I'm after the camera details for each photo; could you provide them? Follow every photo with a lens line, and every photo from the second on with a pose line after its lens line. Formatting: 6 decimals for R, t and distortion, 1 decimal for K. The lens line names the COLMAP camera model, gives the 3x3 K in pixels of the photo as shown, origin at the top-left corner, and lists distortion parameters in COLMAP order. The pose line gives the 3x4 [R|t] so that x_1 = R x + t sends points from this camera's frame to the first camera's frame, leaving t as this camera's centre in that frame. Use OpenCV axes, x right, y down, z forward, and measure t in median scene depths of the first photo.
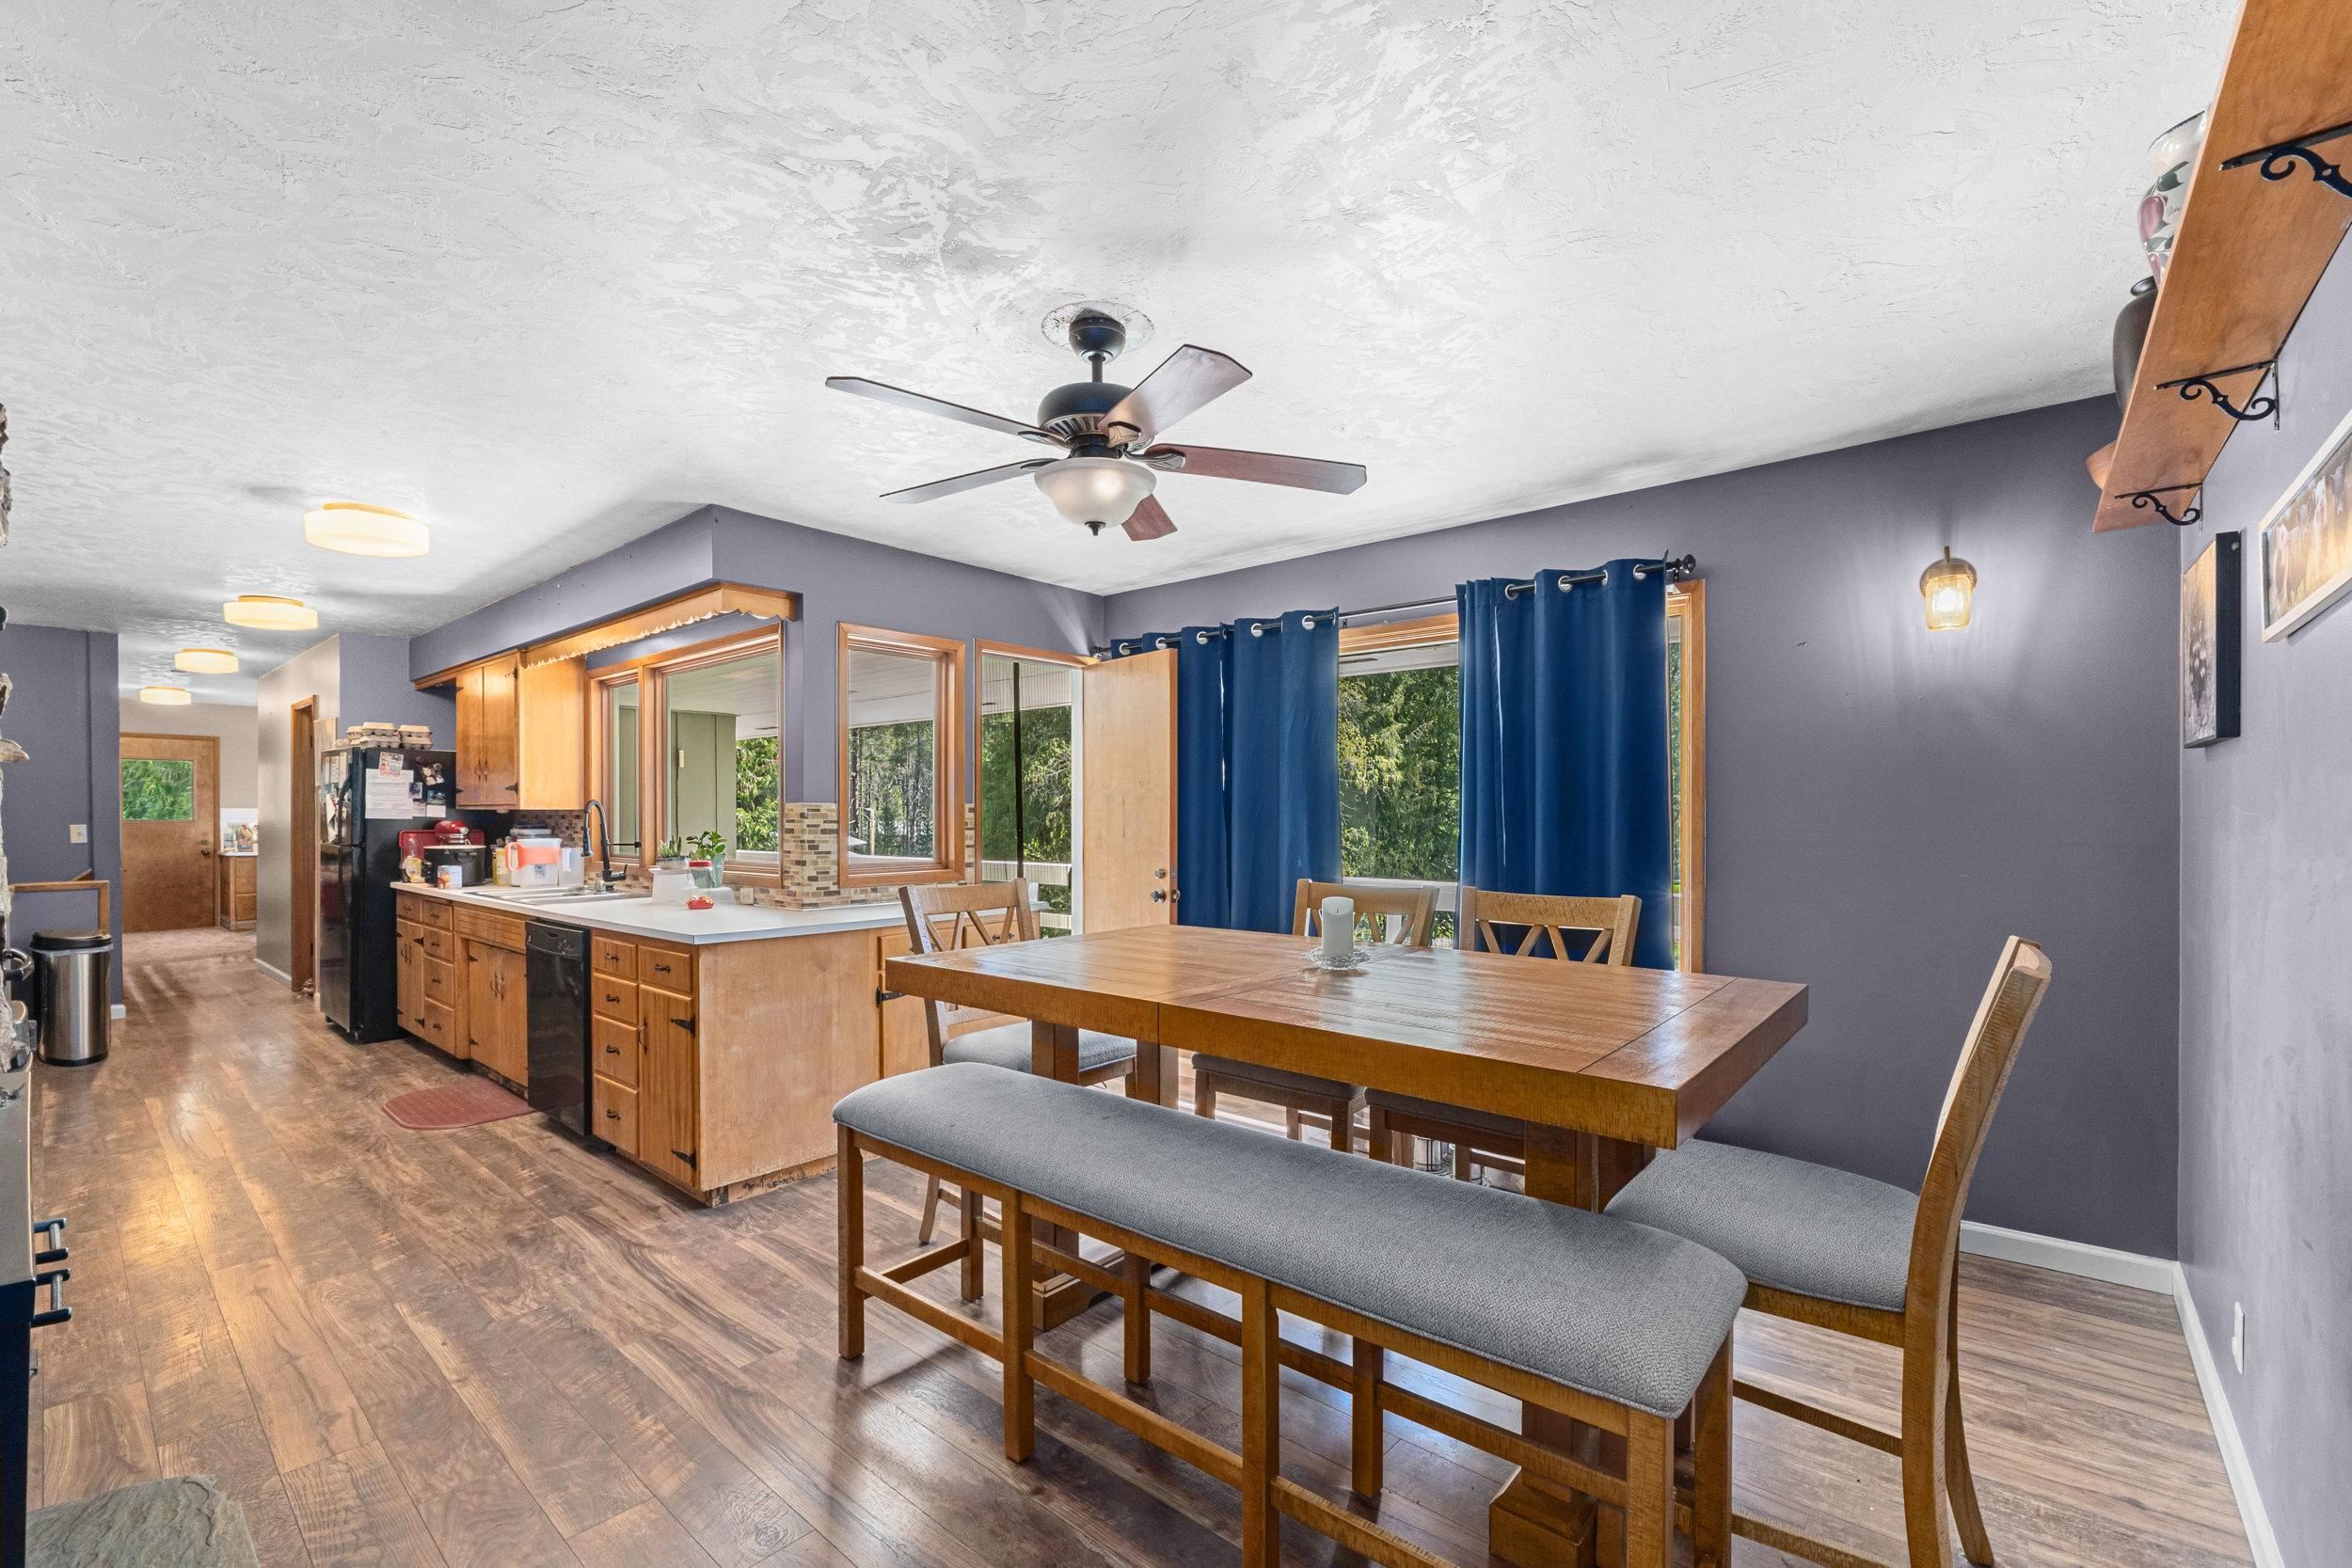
lens RADIAL K [[1000.2, 0, 1169.6], [0, 1000.2, 817.6], [0, 0, 1]] dist [-0.006734, -0.000754]
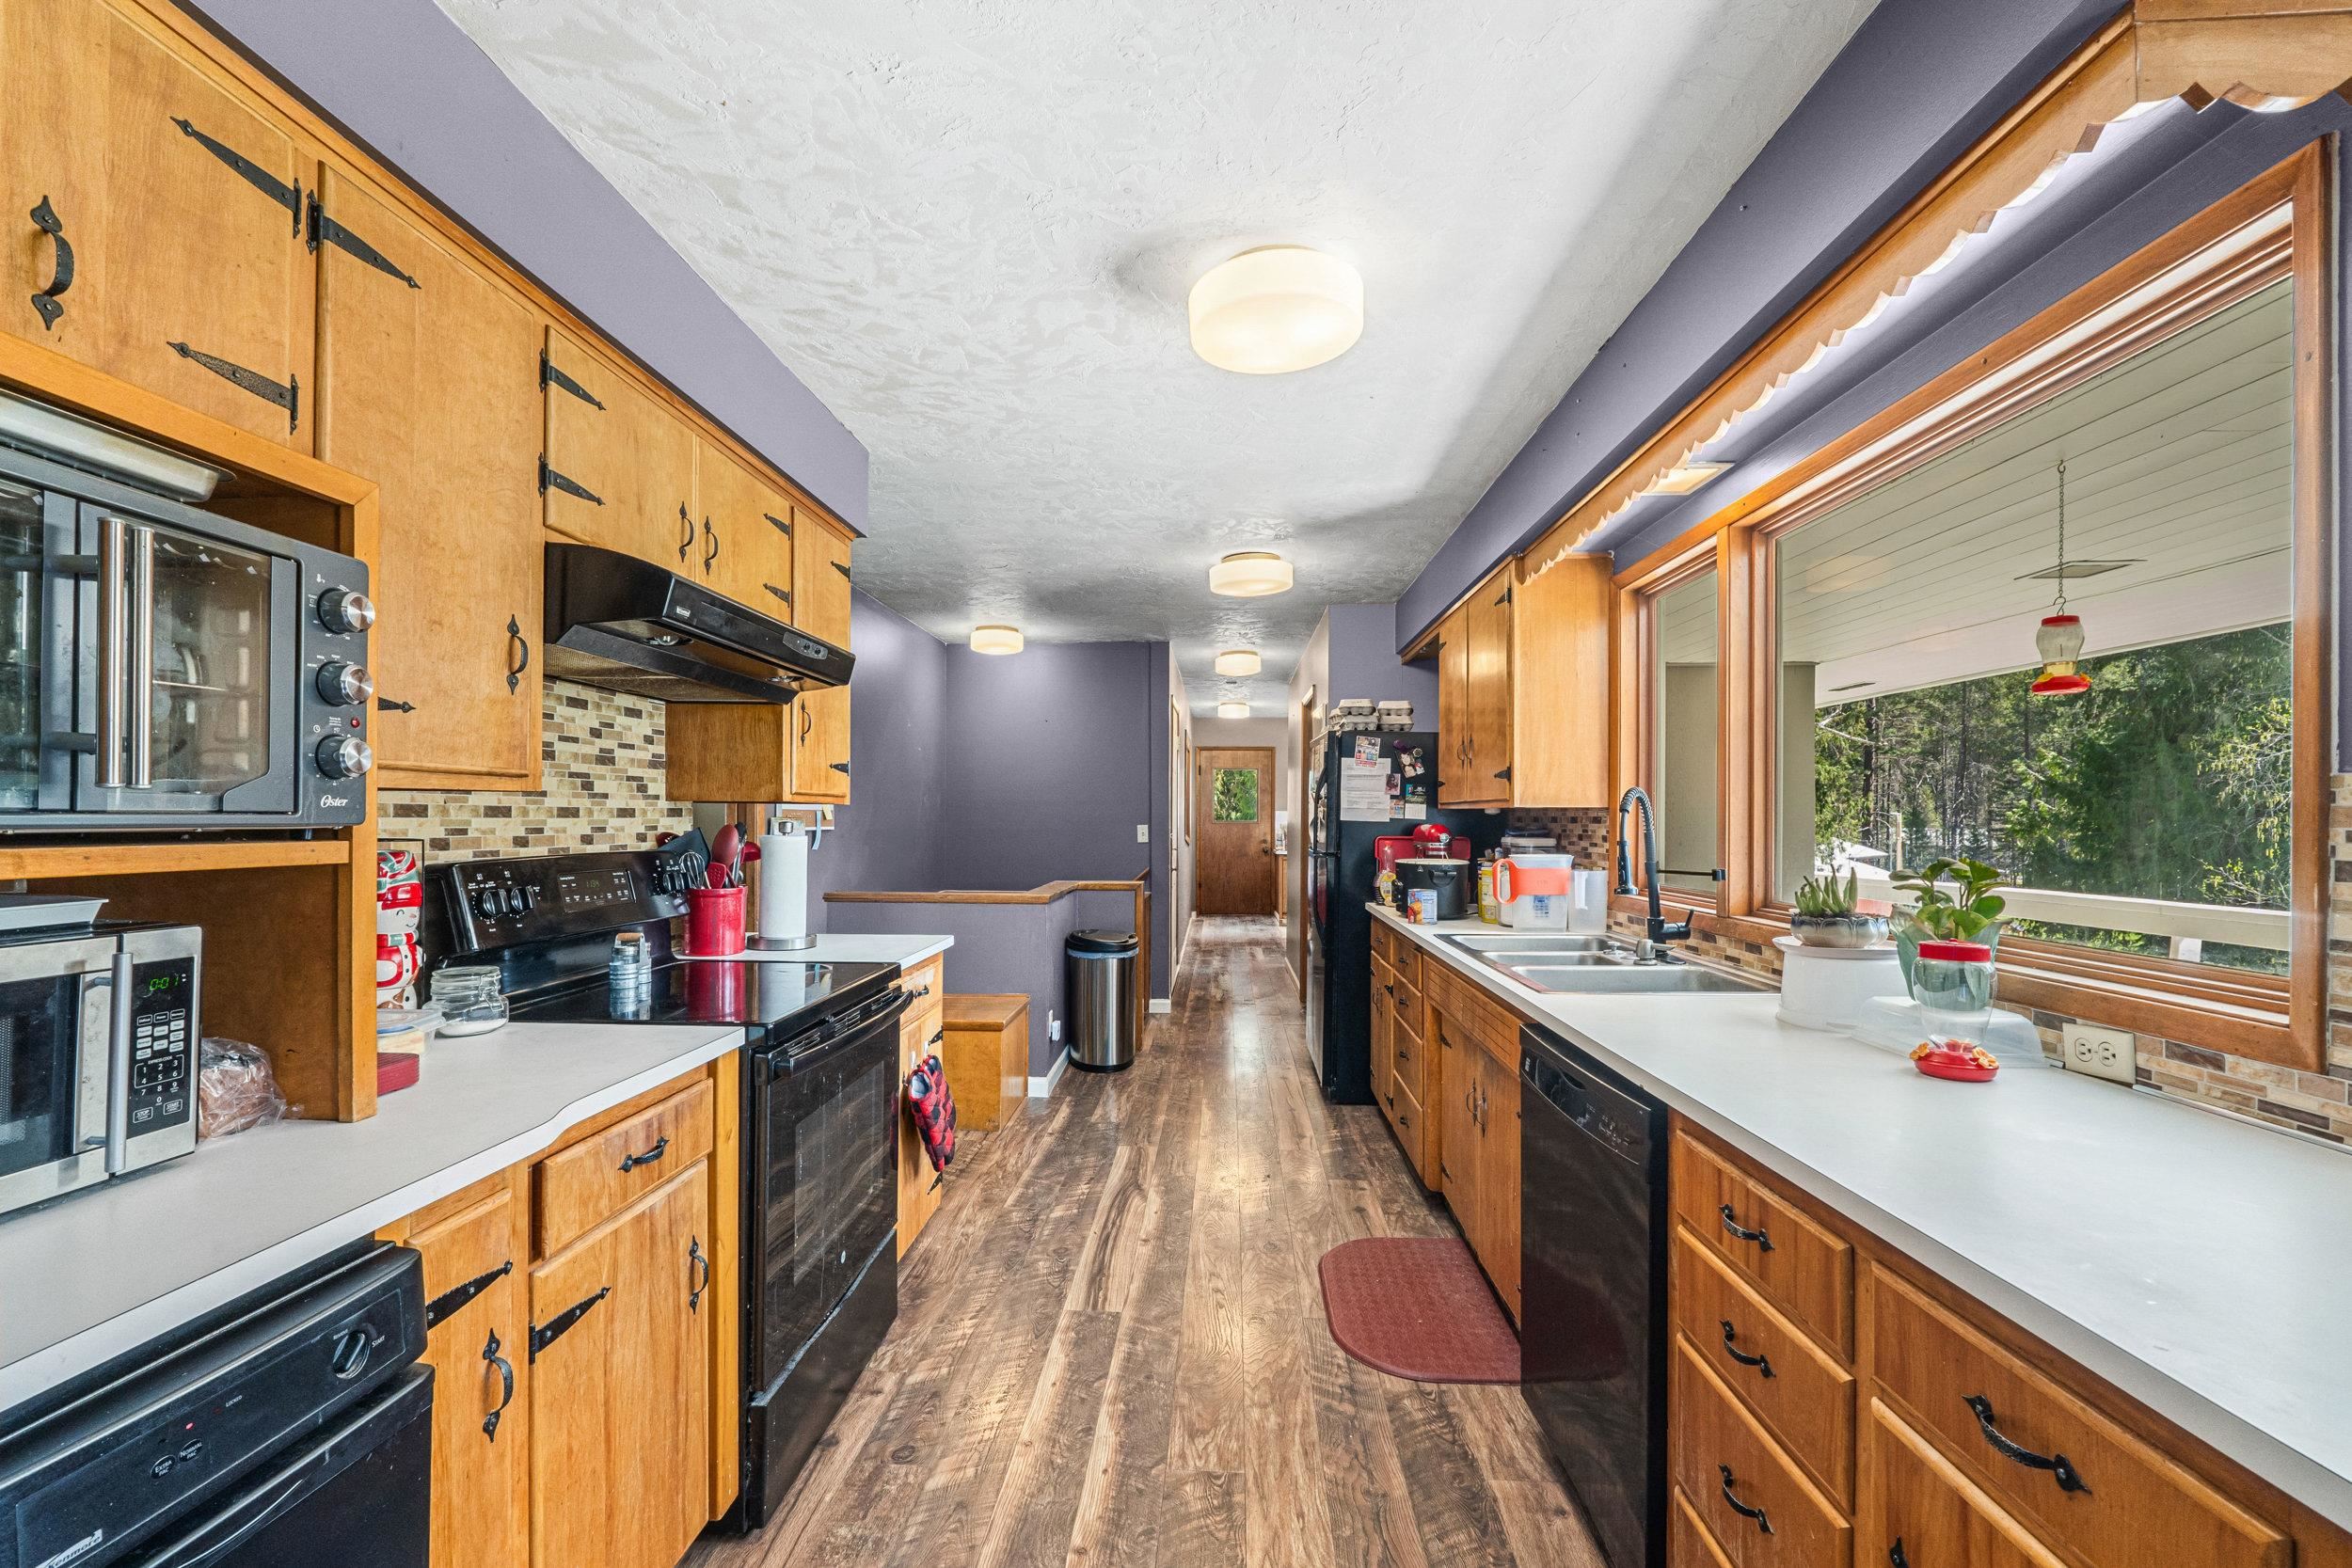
lens RADIAL K [[1000.2, 0, 1169.6], [0, 1000.2, 817.6], [0, 0, 1]] dist [-0.006734, -0.000754]
pose [[0.612115, 0.003214, -0.790762, -0.278530], [-0.006888, 0.999975, -0.001268, 0.000476], [0.790739, 0.006223, 0.612122, 0.431535]]
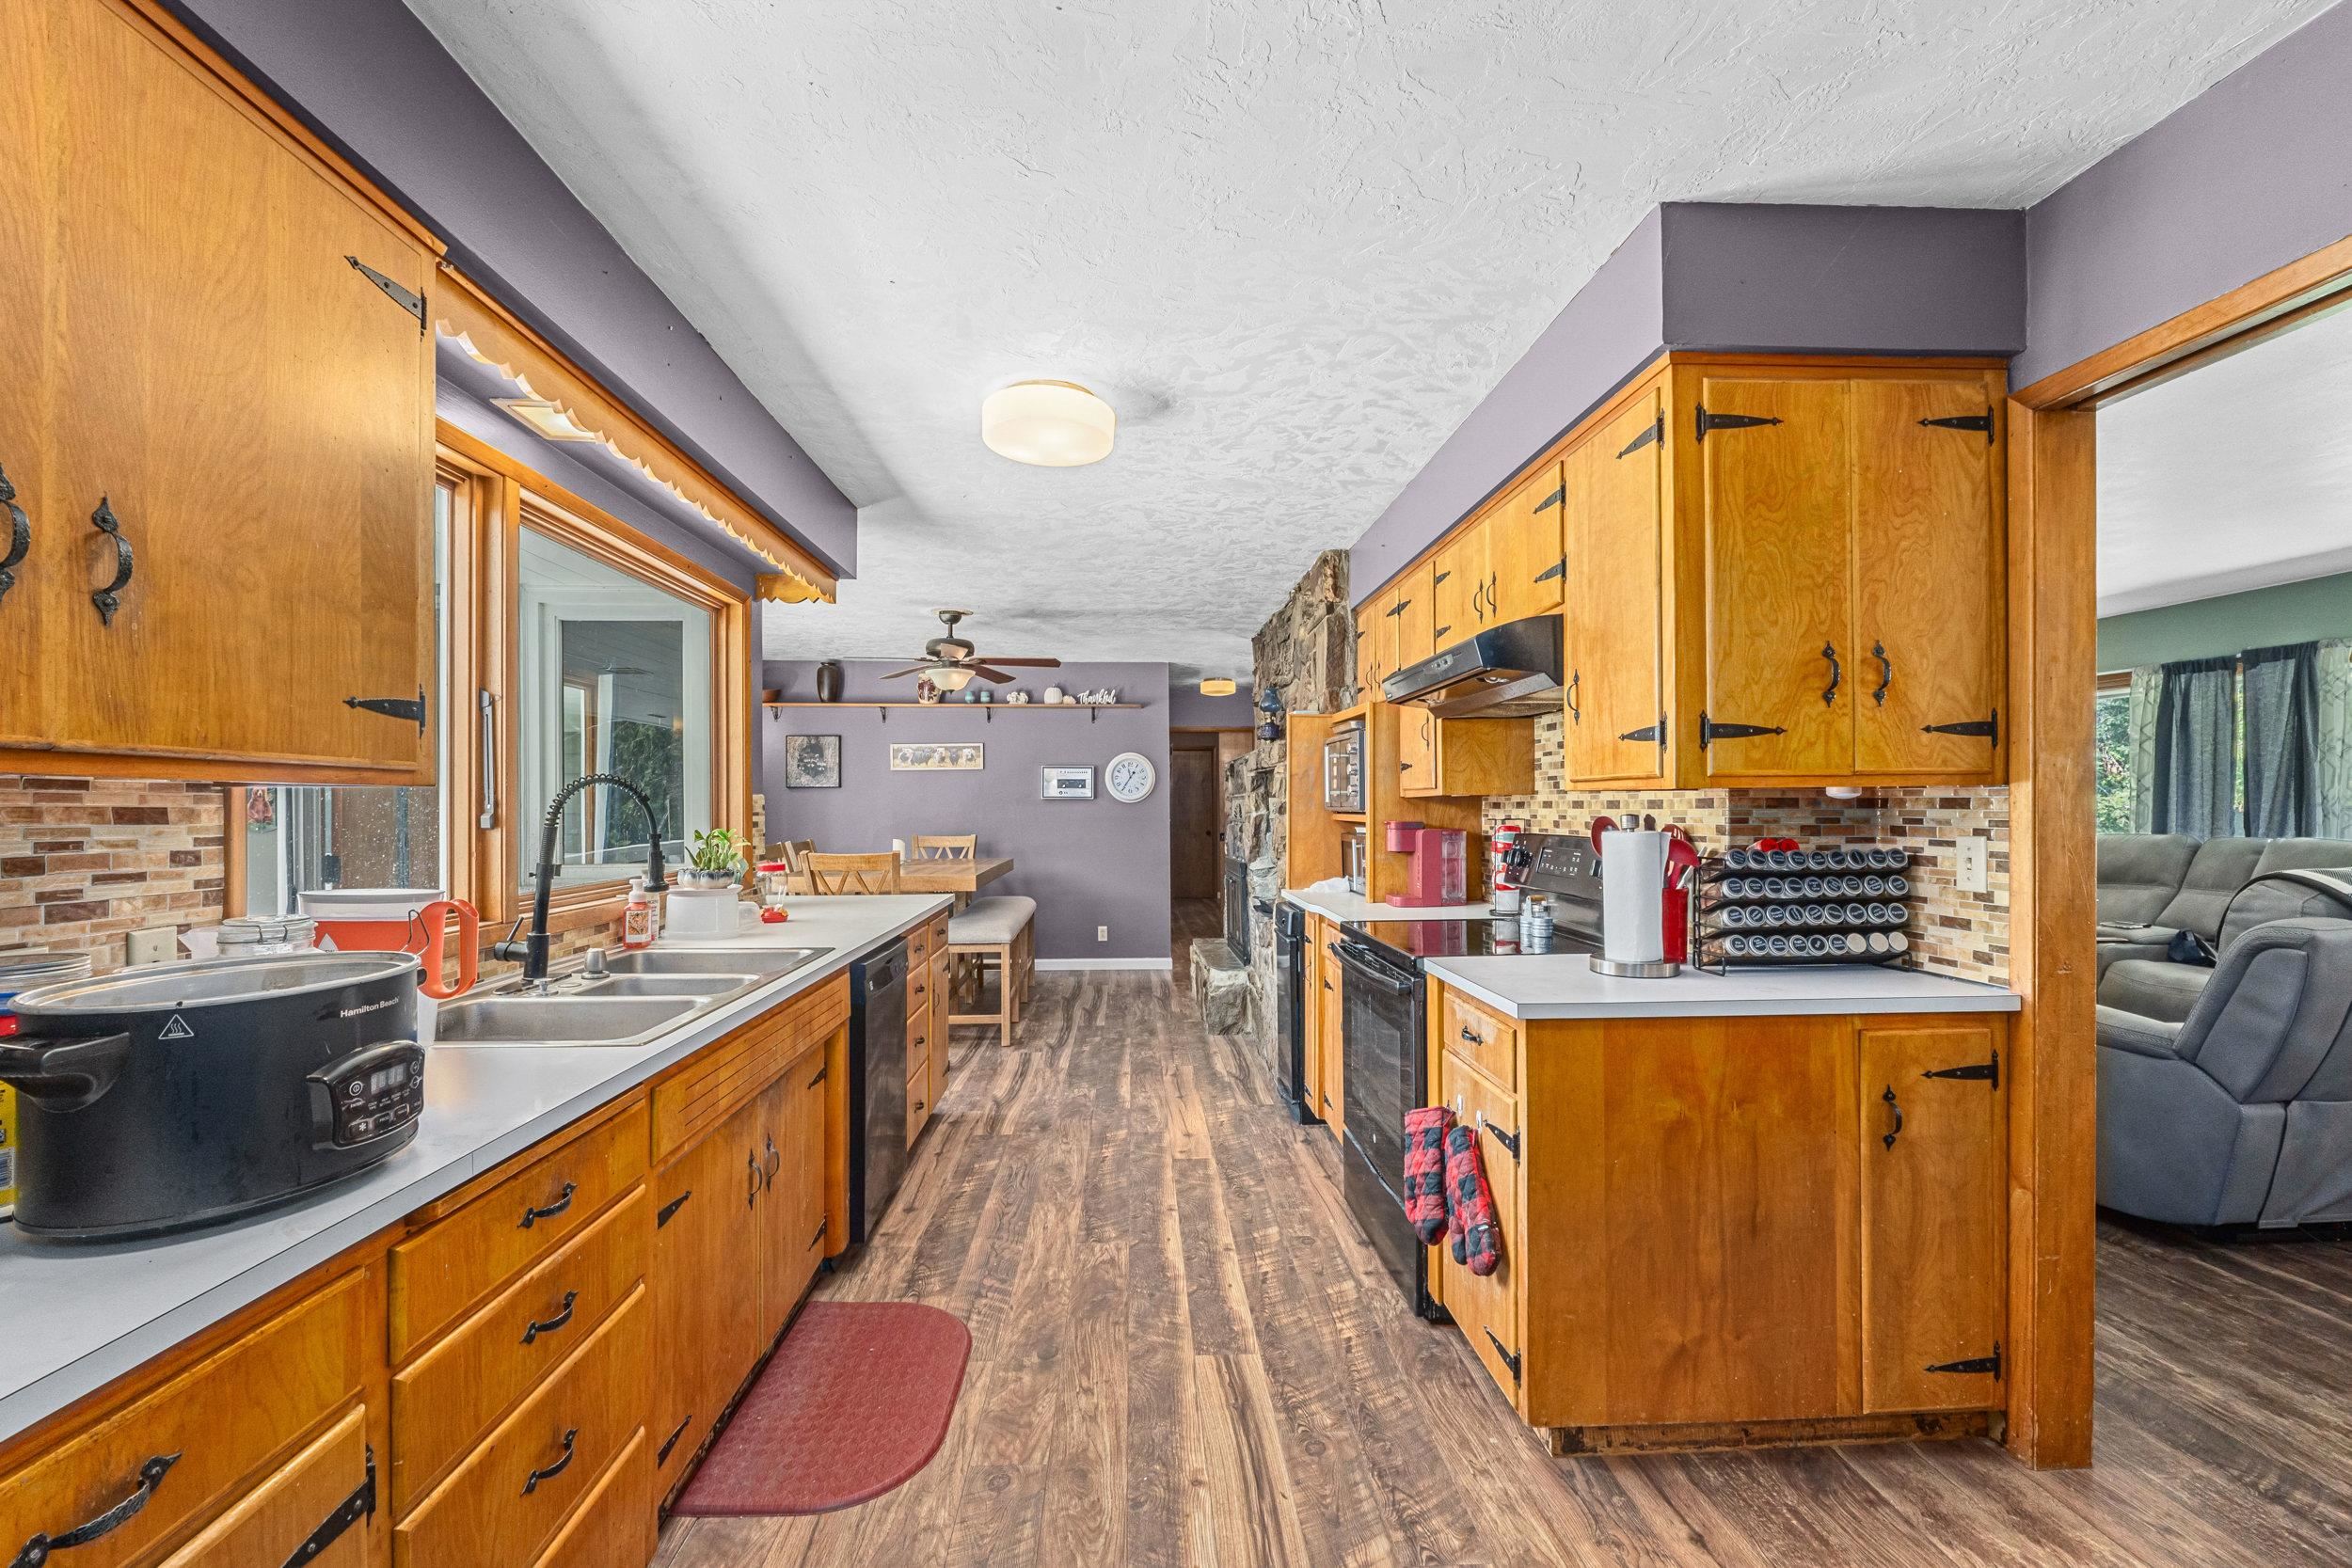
lens RADIAL K [[1000.2, 0, 1169.6], [0, 1000.2, 817.6], [0, 0, 1]] dist [-0.006734, -0.000754]
pose [[-0.688812, -0.004786, 0.724924, -0.992912], [0.006656, 0.999894, 0.012927, -0.001911], [-0.724909, 0.013730, -0.688708, 1.025130]]
